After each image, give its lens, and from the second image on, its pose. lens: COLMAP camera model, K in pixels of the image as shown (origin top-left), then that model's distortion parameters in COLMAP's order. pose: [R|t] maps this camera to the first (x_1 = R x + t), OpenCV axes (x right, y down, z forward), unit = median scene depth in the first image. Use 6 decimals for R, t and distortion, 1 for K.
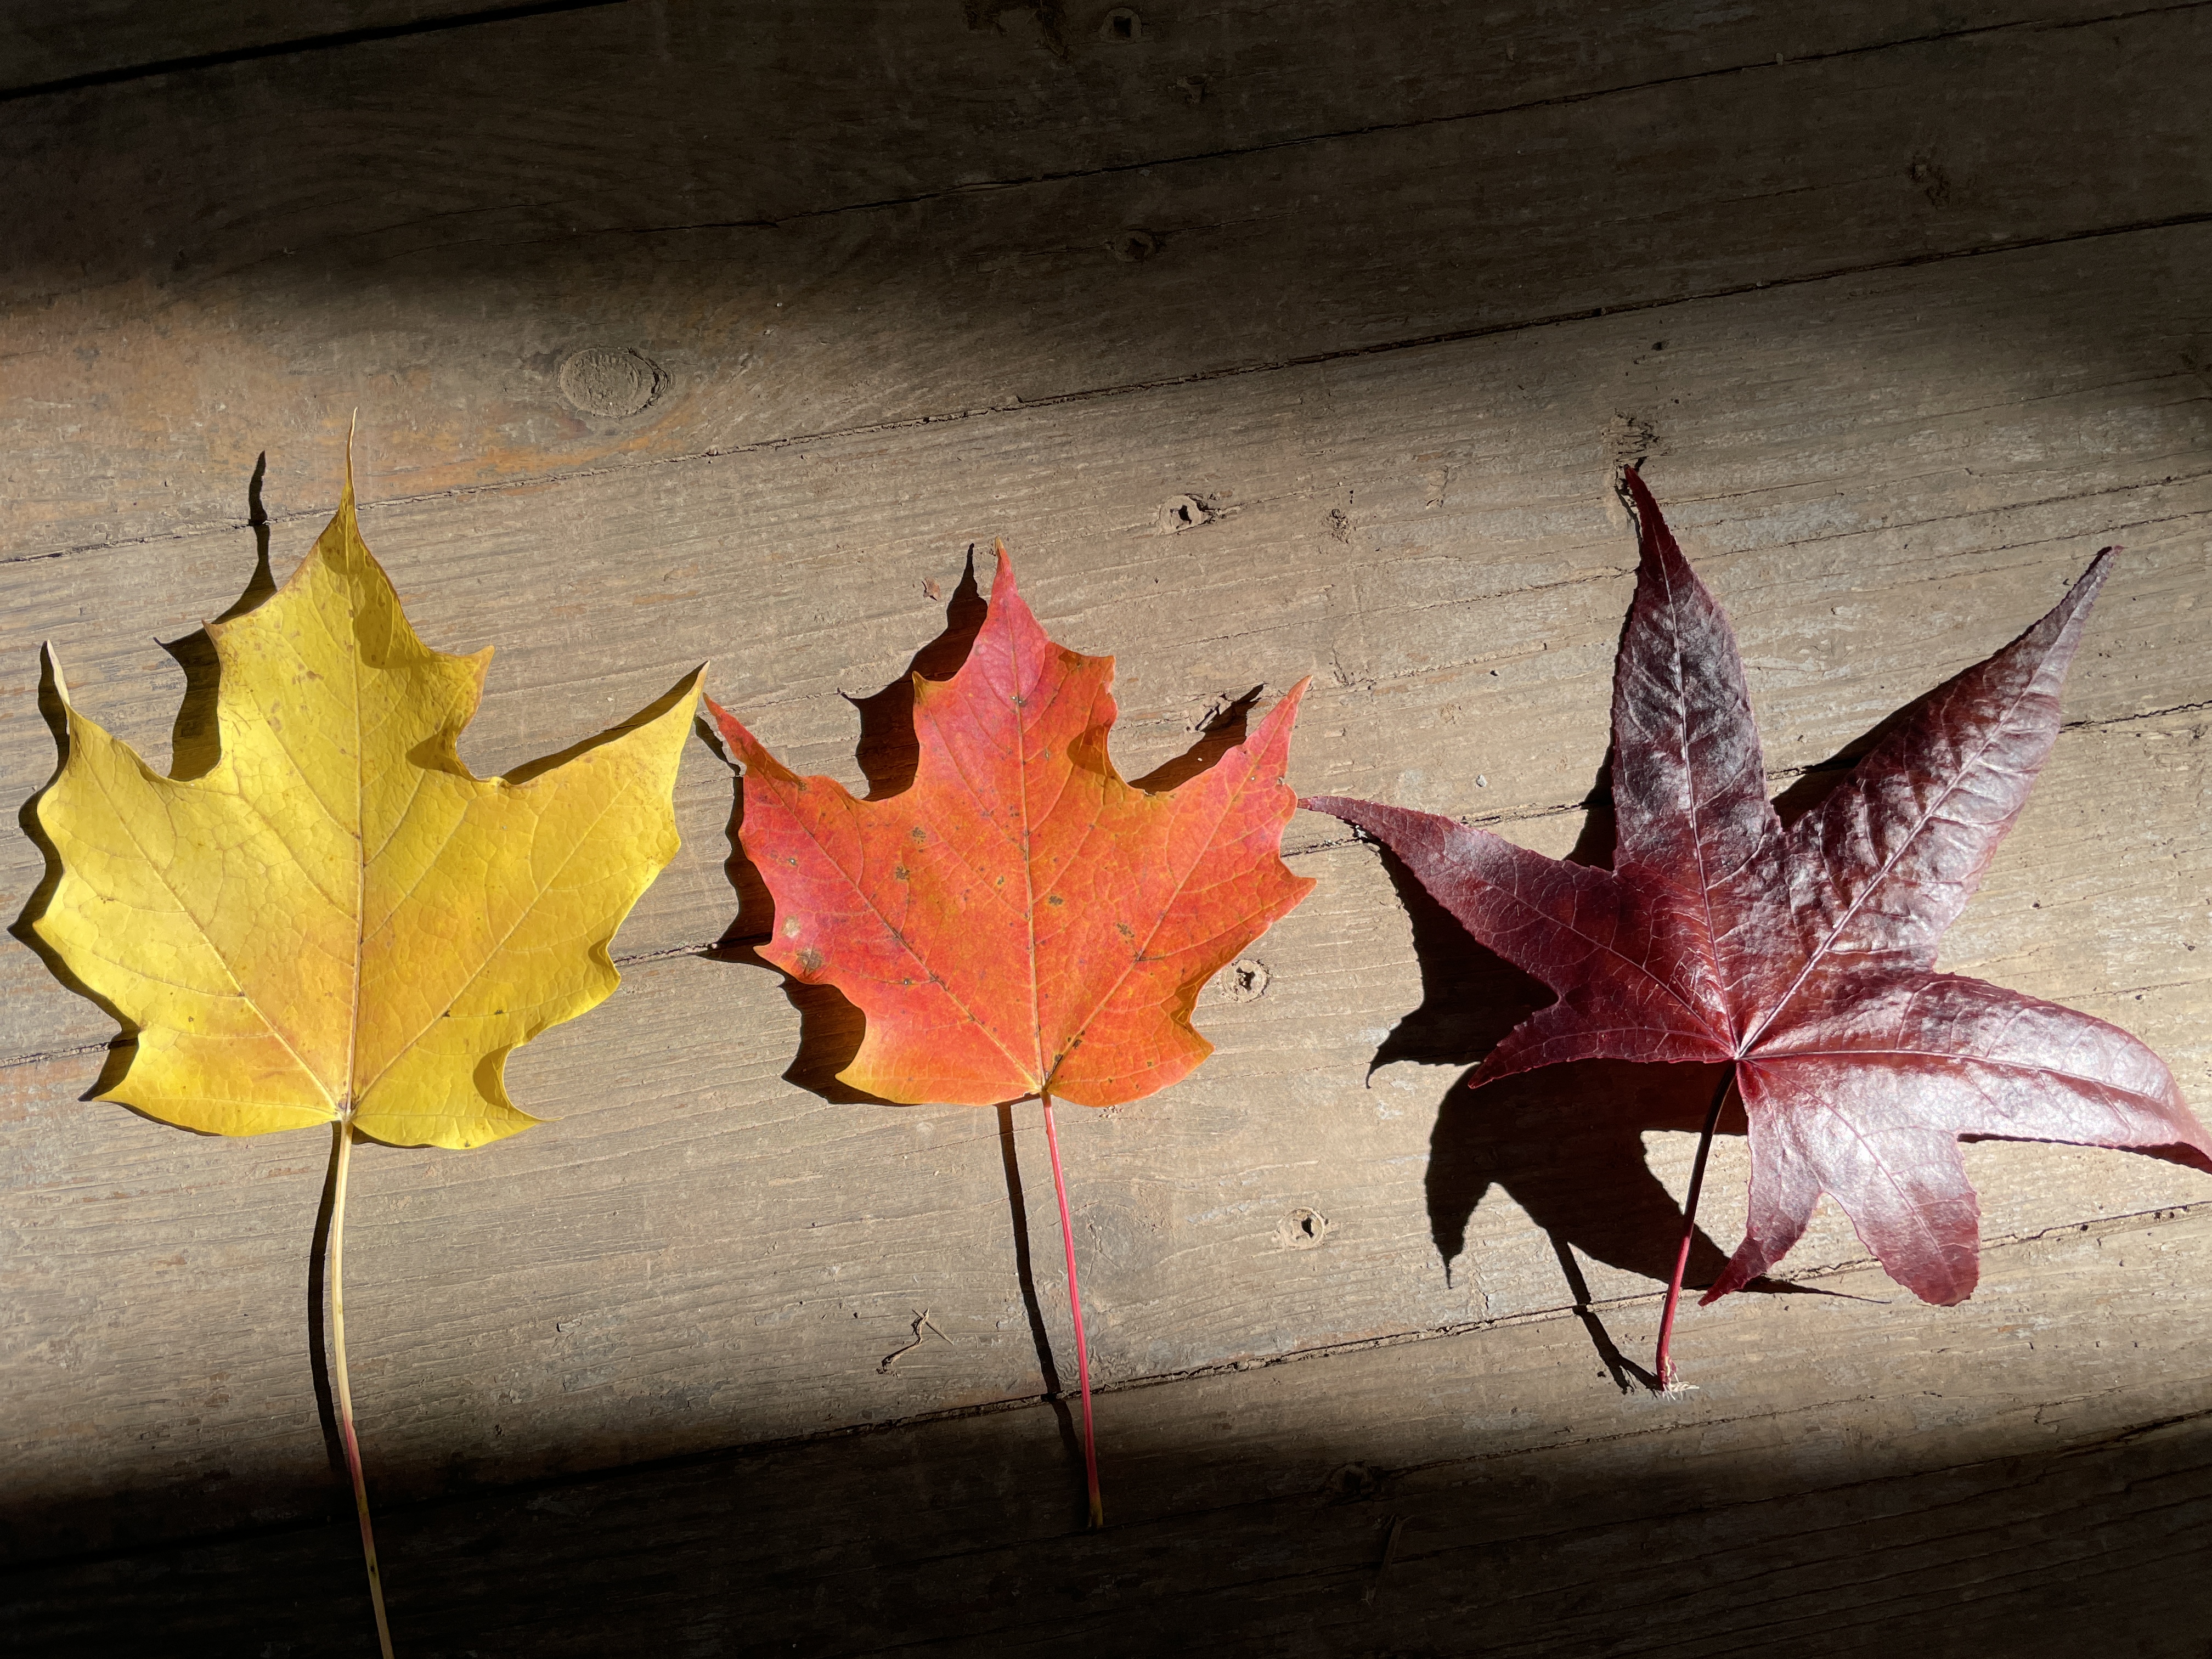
lens RADIAL K [[1709.1, 0, 1106.0], [0, 1709.1, 829.5], [0, 0, 1]] dist [-0.001594, -0.007277]
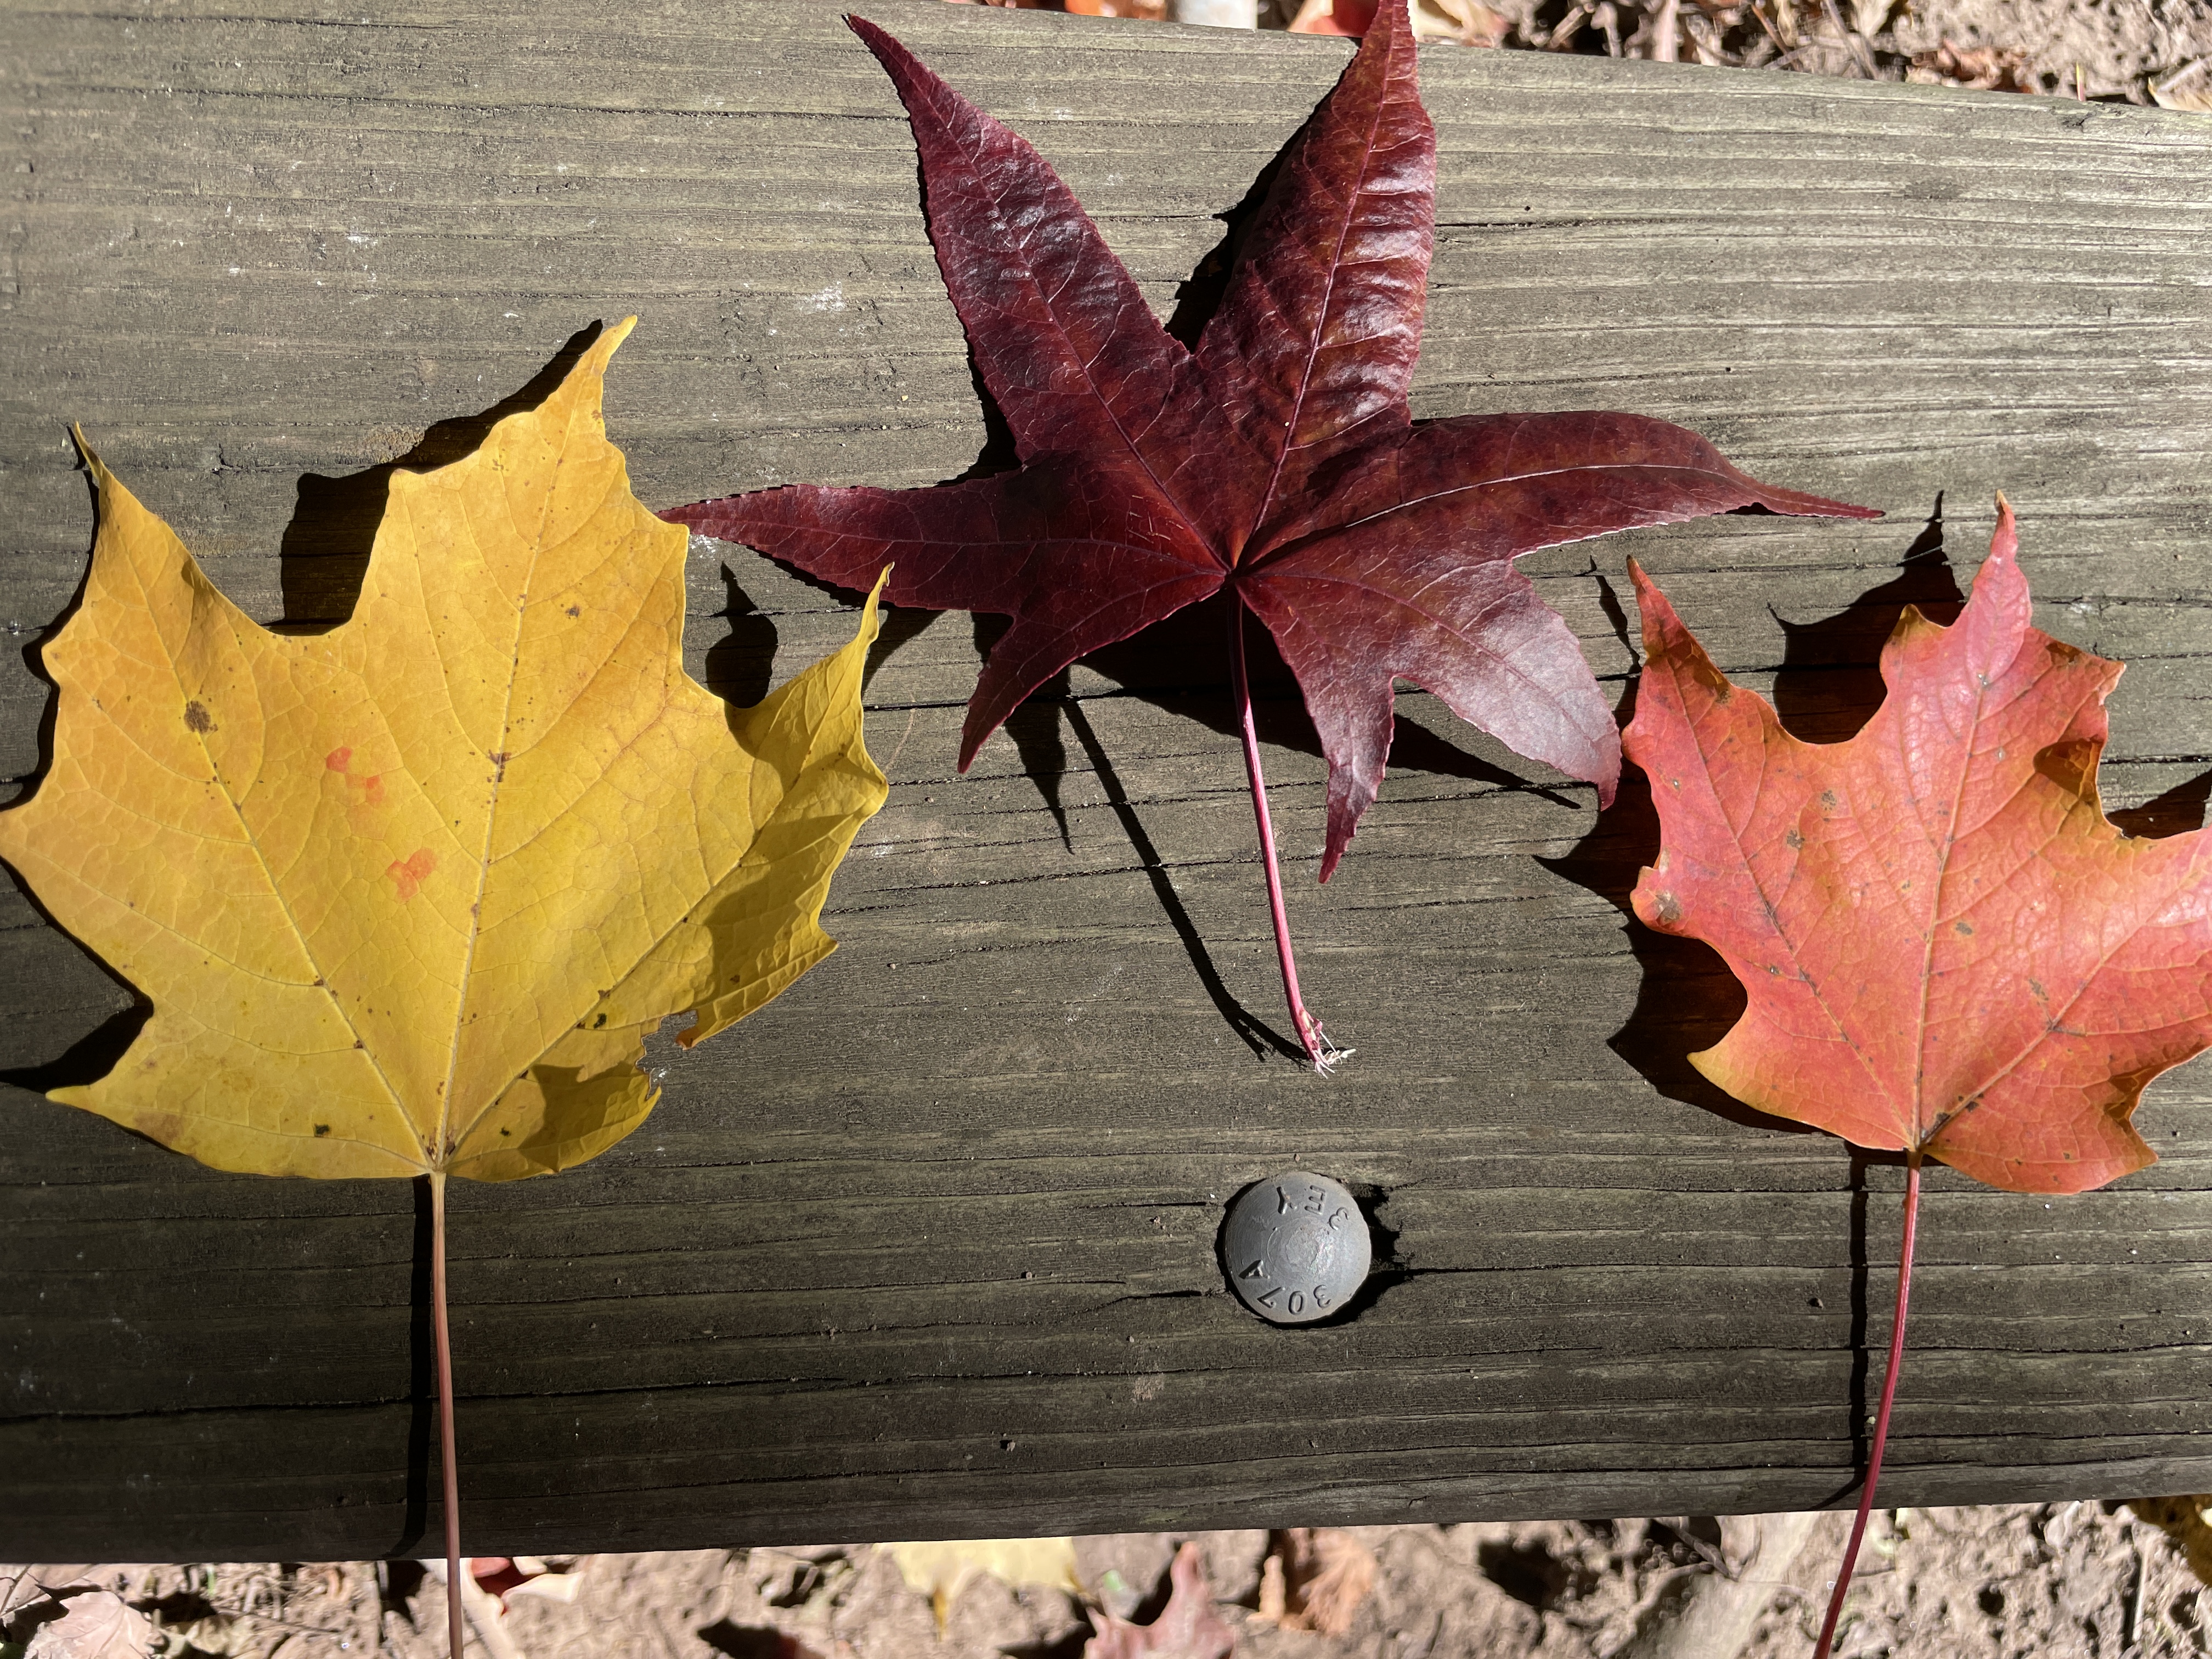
lens RADIAL K [[1709.1, 0, 1106.0], [0, 1709.1, 829.5], [0, 0, 1]] dist [-0.001594, -0.007277]
pose [[0.954242, 0.297565, 0.029623, -0.456910], [-0.292974, 0.950146, -0.106721, 0.203102], [-0.059903, 0.093159, 0.993848, 0.221099]]
